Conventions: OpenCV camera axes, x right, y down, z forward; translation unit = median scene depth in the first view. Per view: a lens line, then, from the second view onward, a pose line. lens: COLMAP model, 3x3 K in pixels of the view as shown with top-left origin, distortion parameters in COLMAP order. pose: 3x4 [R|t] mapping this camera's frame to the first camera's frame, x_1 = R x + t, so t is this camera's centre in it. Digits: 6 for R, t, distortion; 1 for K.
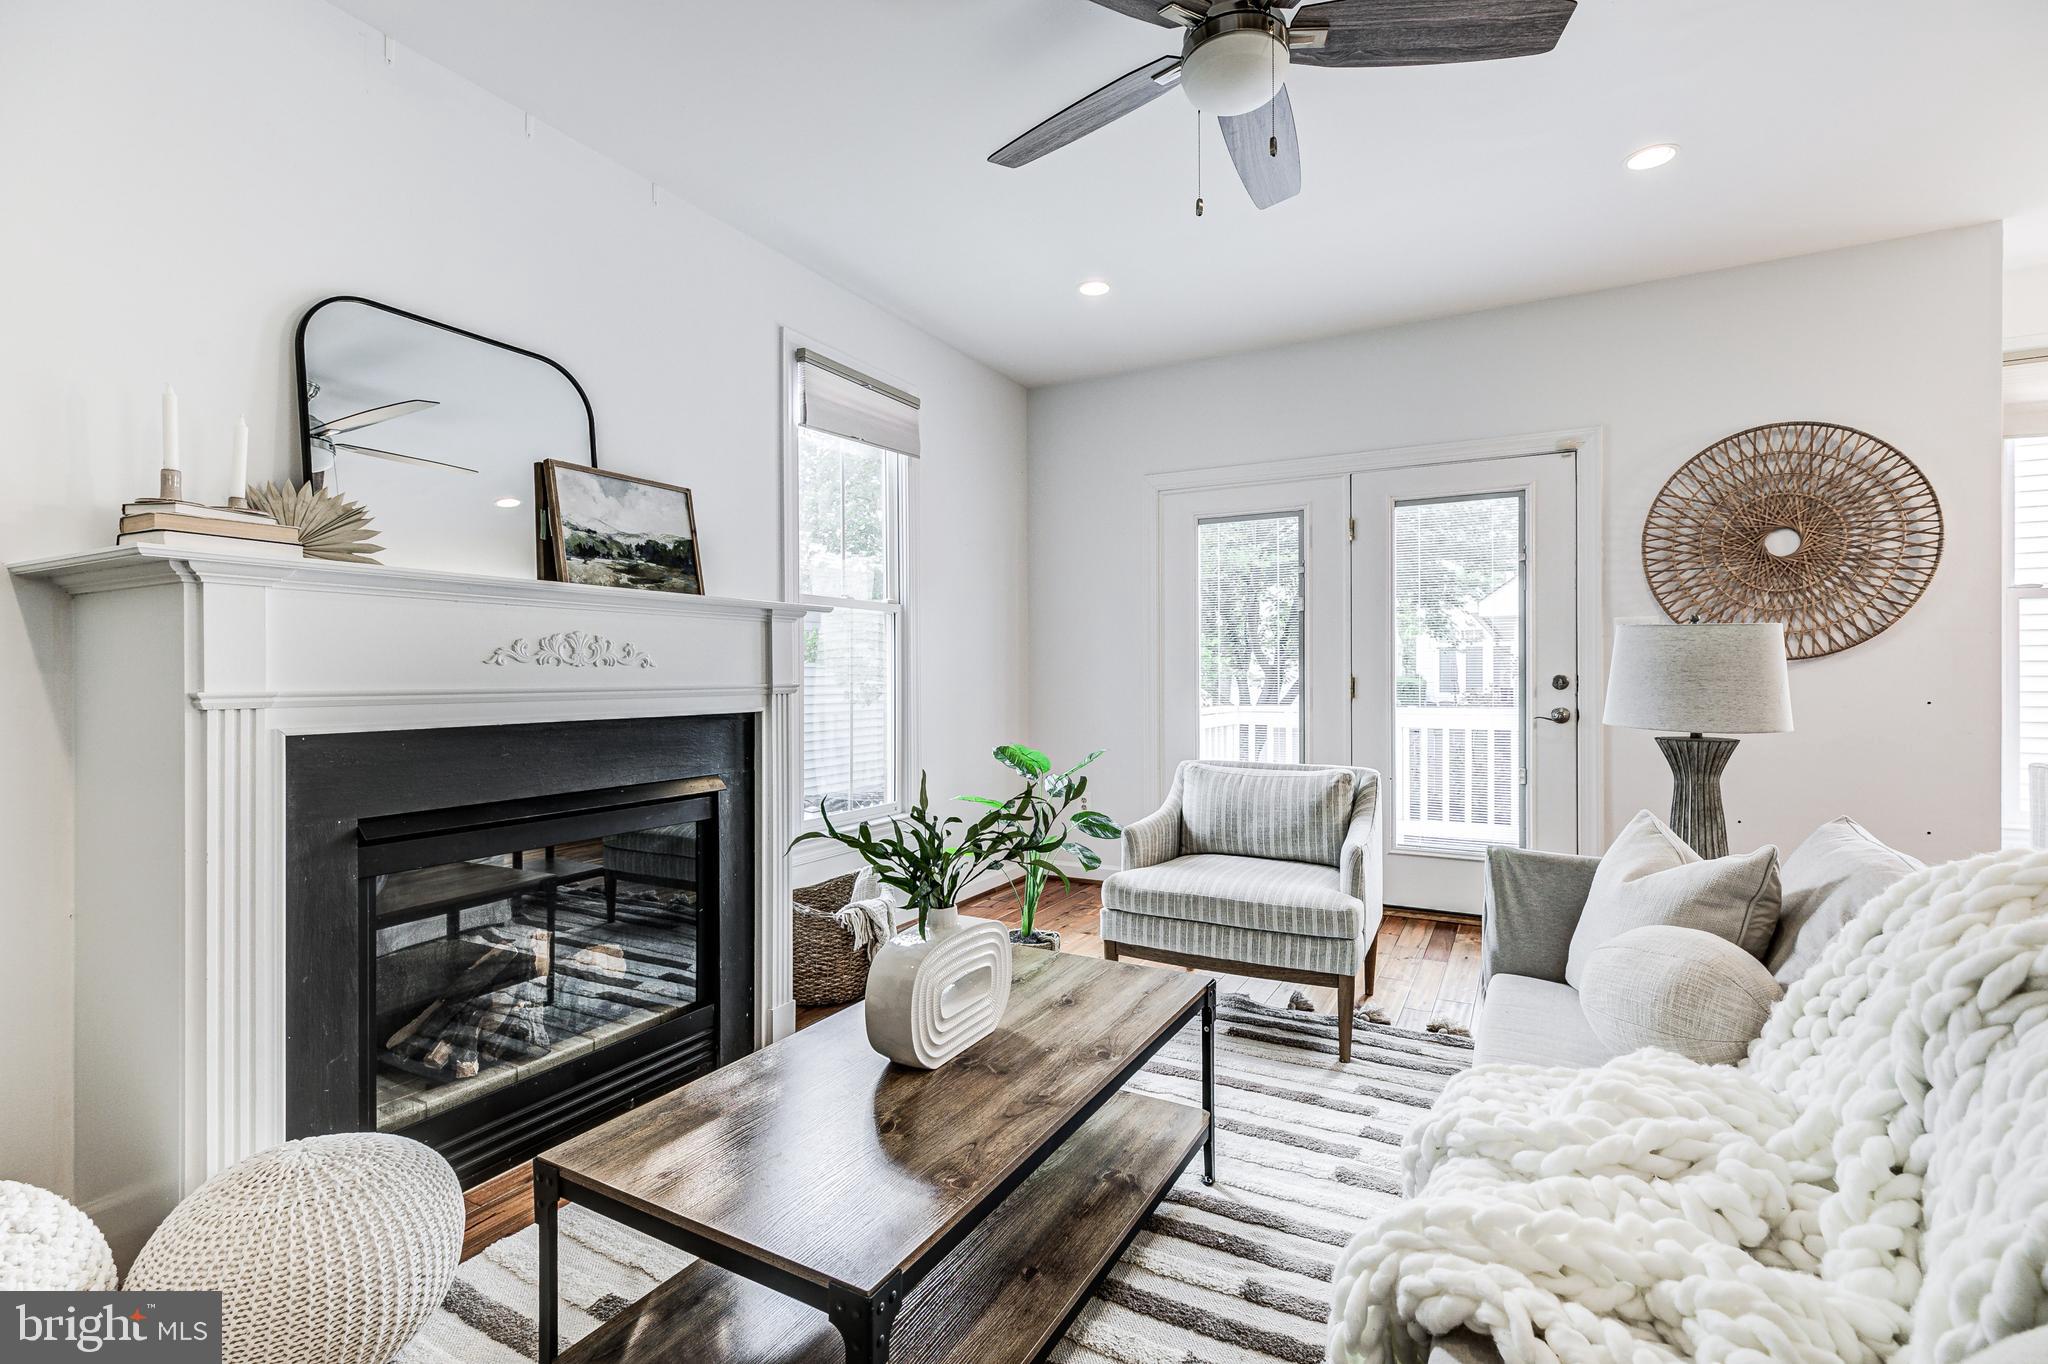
lens RADIAL K [[929.6, 0, 1032.3], [0, 929.6, 676.0], [0, 0, 1]] dist [0.011209, -0.001196]
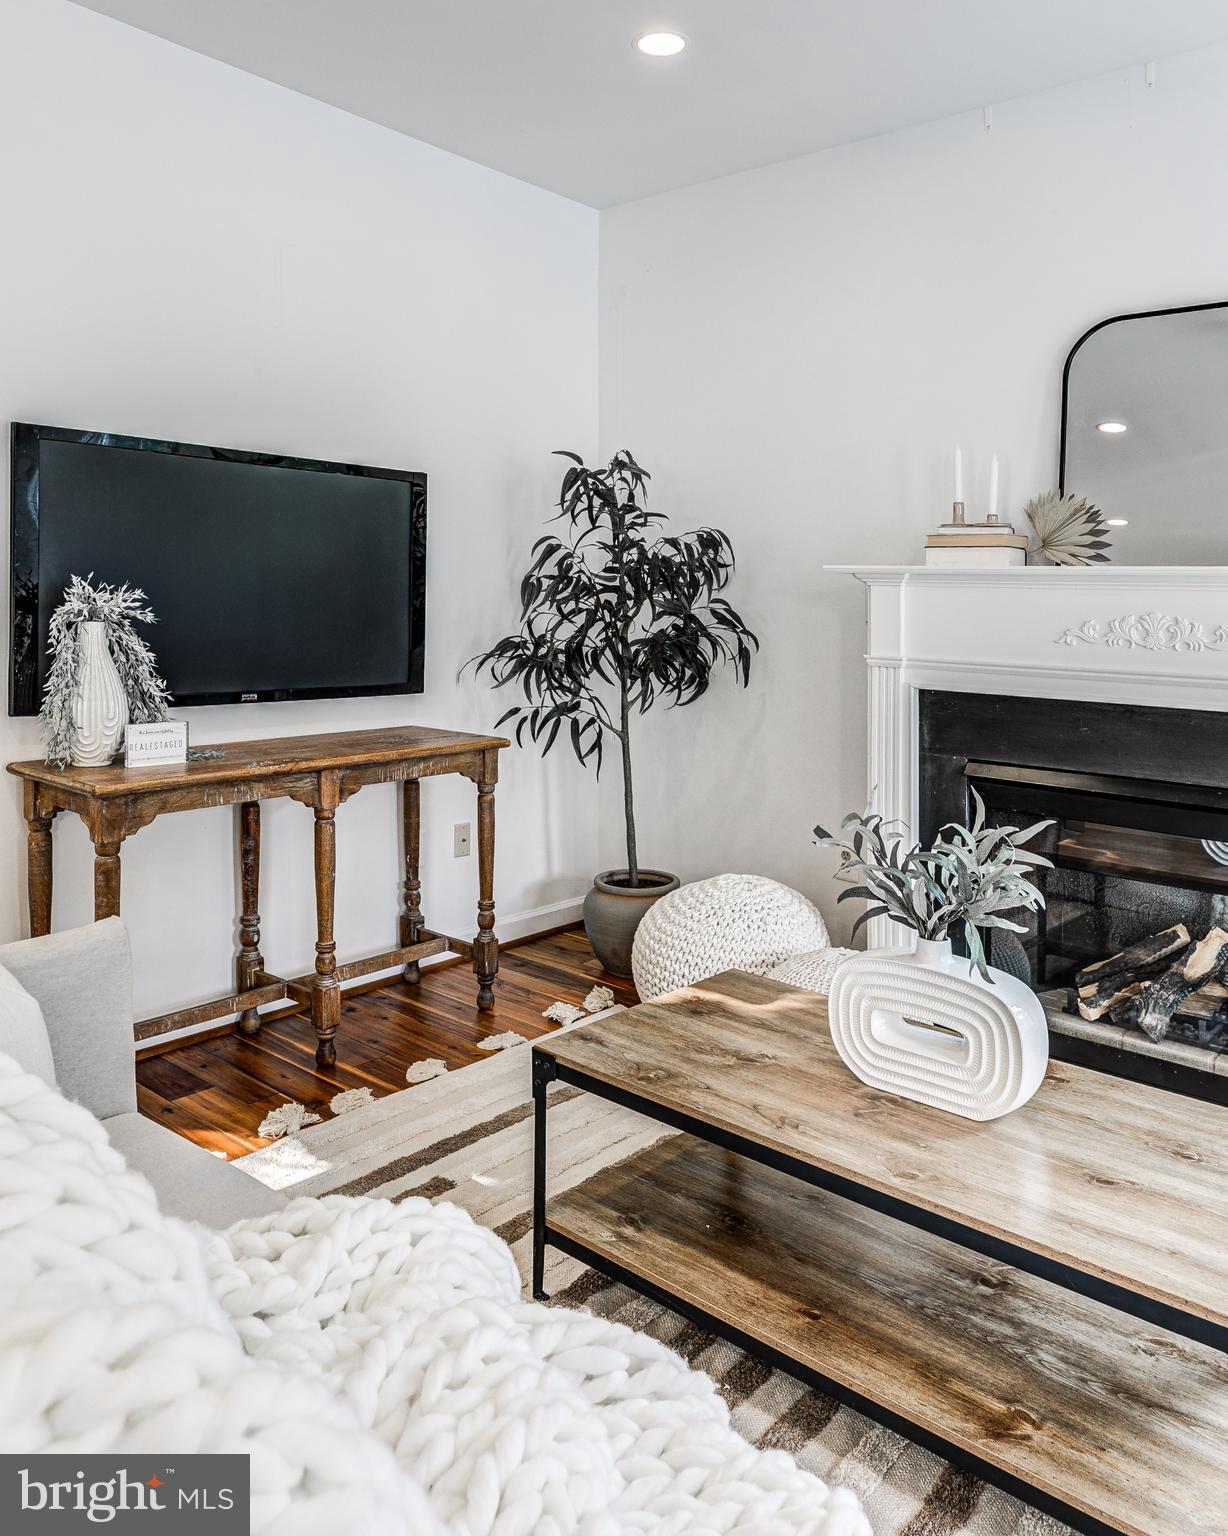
lens RADIAL K [[1160.0, 0, 584.1], [0, 1160.0, 602.5], [0, 0, 1]] dist [-0.023411, 0.026544]
pose [[-0.221723, 0.007044, -0.975084, 0.636351], [-0.022359, 0.999674, 0.012306, -0.047747], [0.974853, 0.024530, -0.221493, 0.548970]]
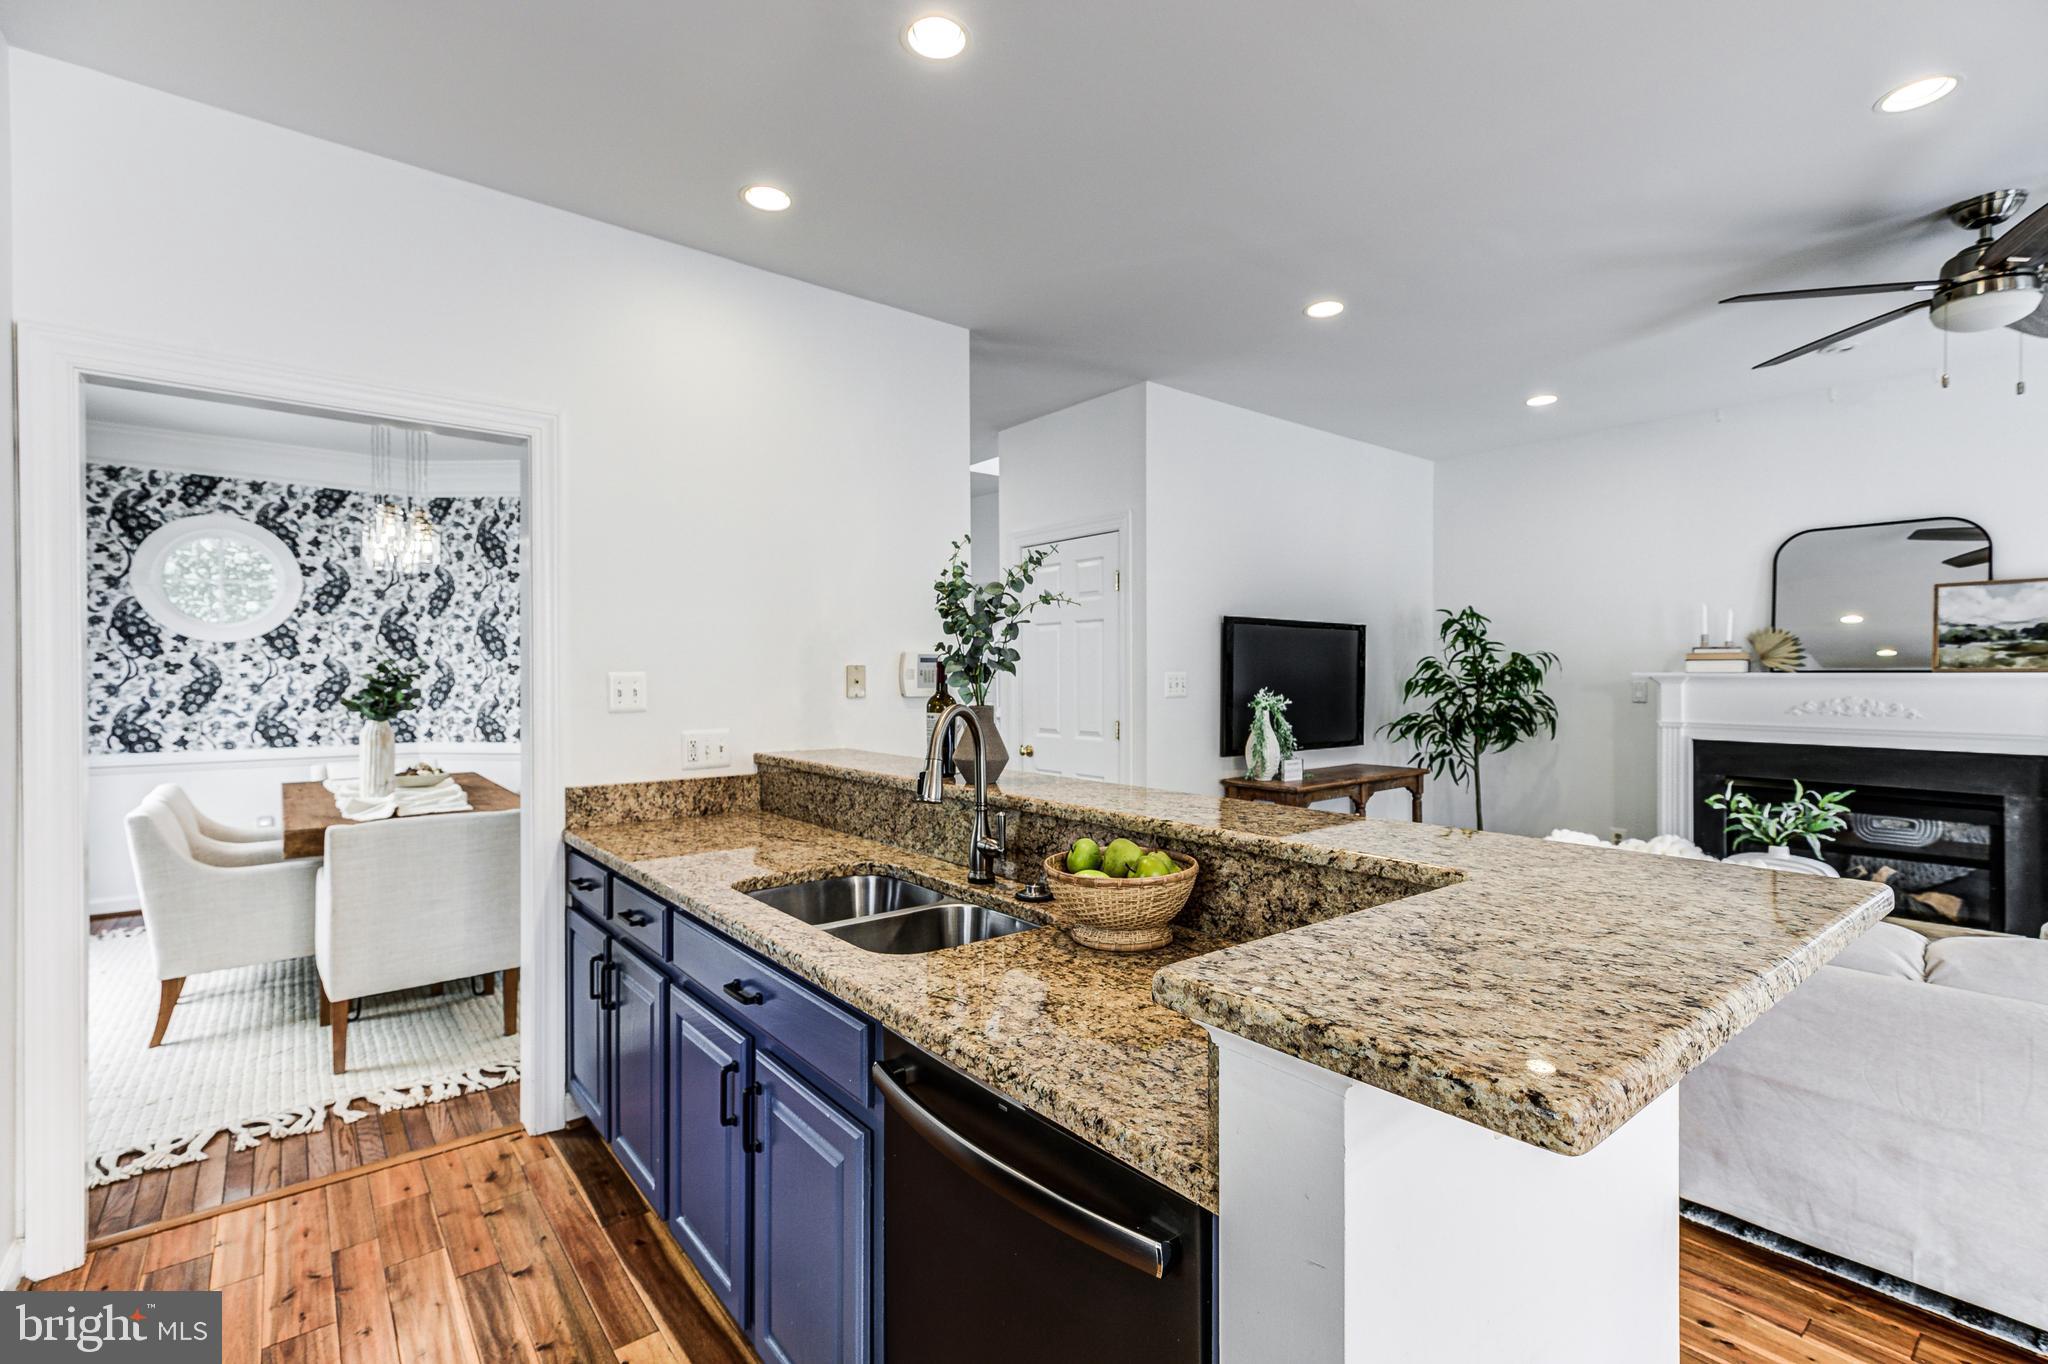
lens RADIAL K [[929.6, 0, 1025.0], [0, 929.6, 674.1], [0, 0, 1]] dist [0.011209, -0.001196]
pose [[-0.381191, 0.007218, -0.924468, 1.448411], [0.002855, 0.999974, 0.006630, -0.087149], [0.924492, -0.000112, -0.381202, 0.161741]]
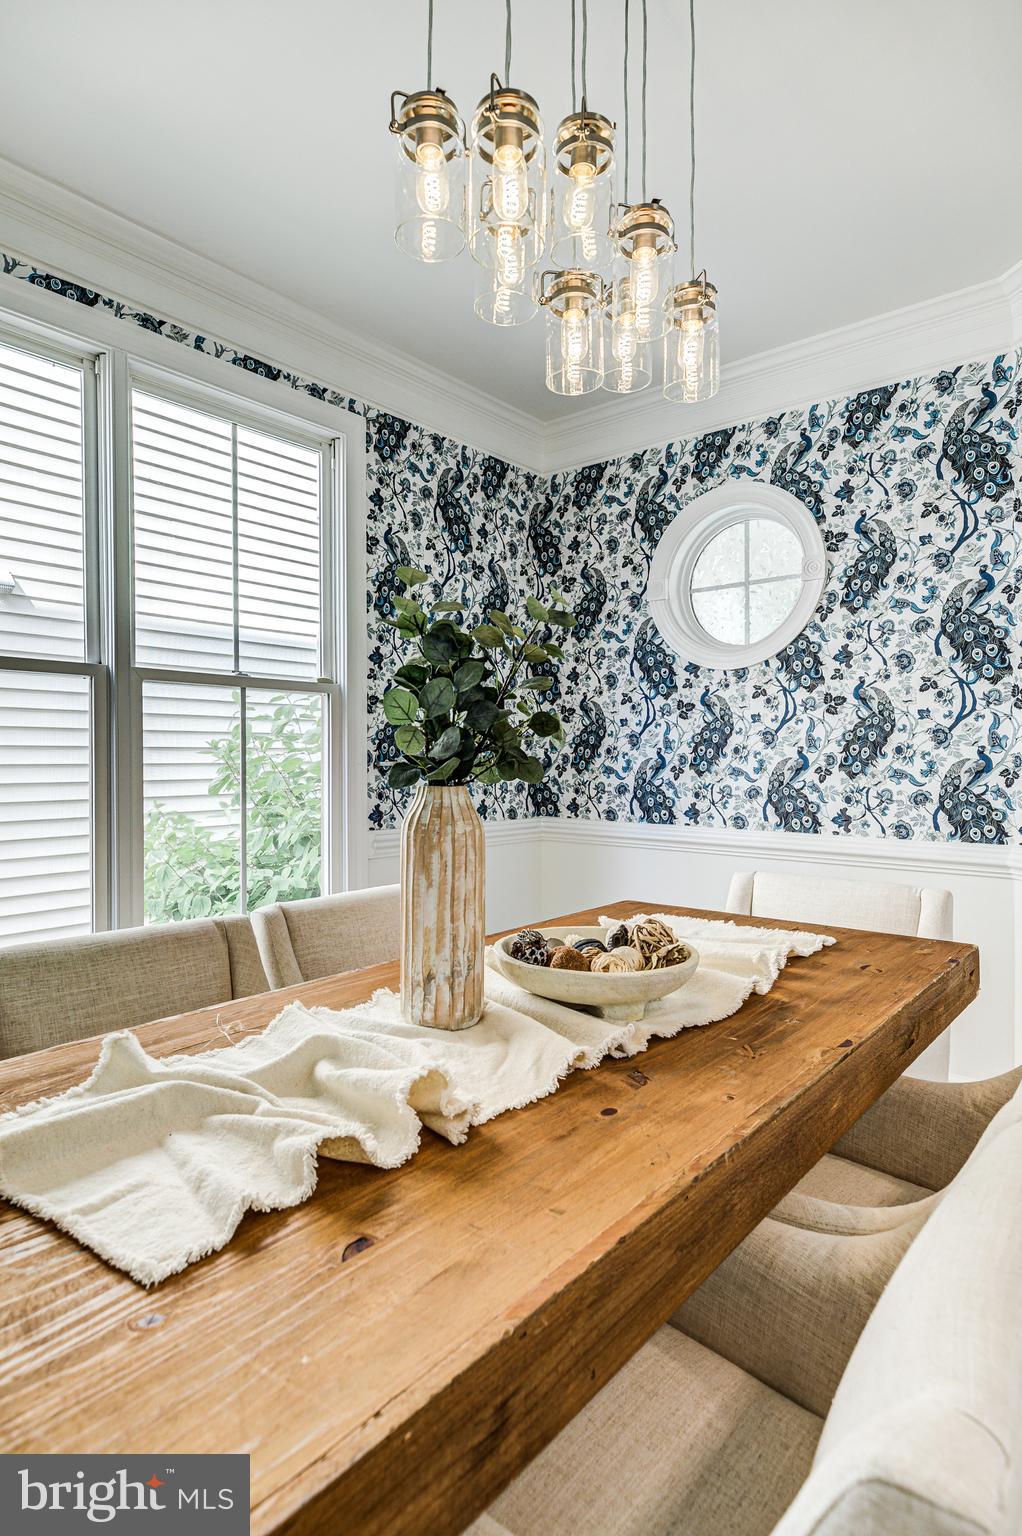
lens RADIAL K [[843.9, 0, 508.5], [0, 843.9, 764.4], [0, 0, 1]] dist [0.010335, -0.000283]
pose [[-0.978971, 0.003877, 0.203965, 0.354415], [0.005207, 0.999969, 0.005980, -0.020324], [-0.203935, 0.006916, -0.978960, -0.884954]]
